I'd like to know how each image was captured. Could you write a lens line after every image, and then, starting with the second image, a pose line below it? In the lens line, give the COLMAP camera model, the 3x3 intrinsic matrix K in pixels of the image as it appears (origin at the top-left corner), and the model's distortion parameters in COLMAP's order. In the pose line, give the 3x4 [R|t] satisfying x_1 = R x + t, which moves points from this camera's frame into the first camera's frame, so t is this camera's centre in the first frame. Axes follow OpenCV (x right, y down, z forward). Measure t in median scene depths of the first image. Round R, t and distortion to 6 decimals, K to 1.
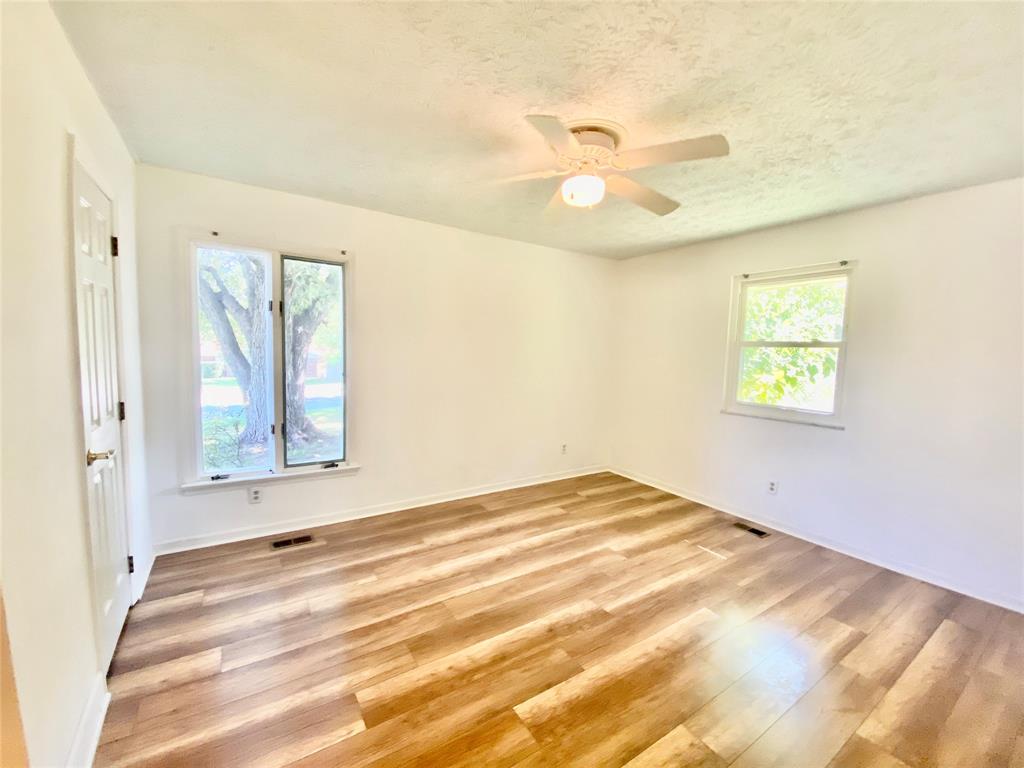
lens RADIAL K [[425.7, 0, 510.4], [0, 425.7, 381.6], [0, 0, 1]] dist [-0.001914, -0.000215]
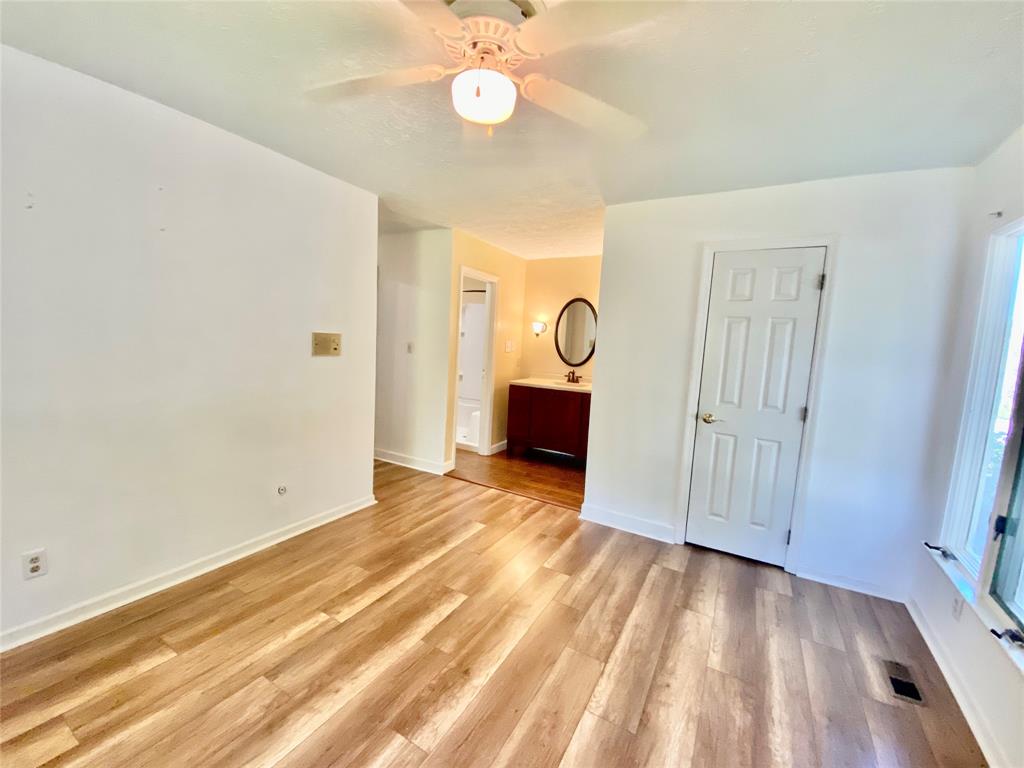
lens RADIAL K [[425.7, 0, 509.0], [0, 425.7, 384.3], [0, 0, 1]] dist [-0.001914, -0.000215]
pose [[-0.890996, -0.023975, -0.453377, 0.435430], [-0.115984, 0.977489, 0.176246, -0.138914], [0.438946, 0.209619, -0.873720, 1.731175]]
